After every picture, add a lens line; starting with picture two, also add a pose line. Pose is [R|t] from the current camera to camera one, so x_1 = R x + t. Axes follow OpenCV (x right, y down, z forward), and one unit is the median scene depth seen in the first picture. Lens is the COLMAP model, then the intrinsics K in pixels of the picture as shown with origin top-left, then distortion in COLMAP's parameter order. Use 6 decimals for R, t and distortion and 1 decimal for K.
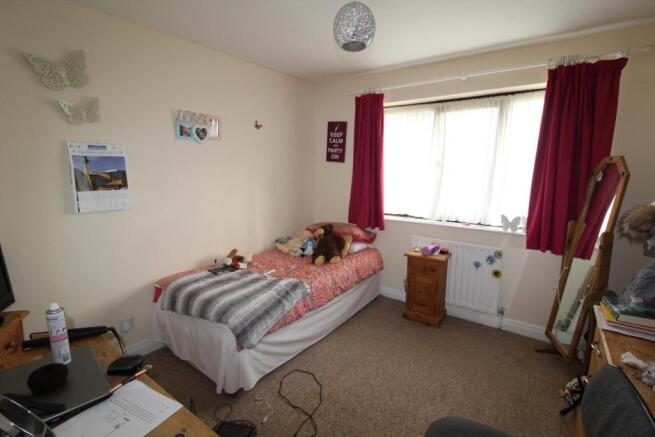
lens RADIAL K [[308.5, 0, 329.5], [0, 308.5, 216.4], [0, 0, 1]] dist [0.001962, 0.000100]
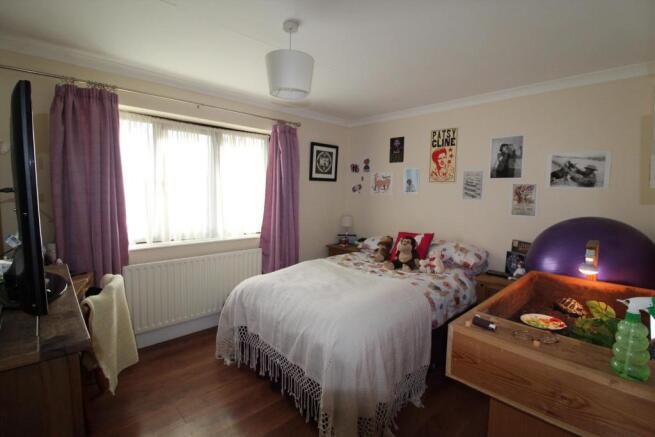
lens RADIAL K [[308.5, 0, 327.0], [0, 308.5, 216.0], [0, 0, 1]] dist [0.001962, 0.000100]
pose [[0.187845, -0.084760, 0.978535, -0.501067], [0.144024, 0.987878, 0.057922, -0.047959], [-0.971582, 0.130053, 0.197775, 0.332901]]
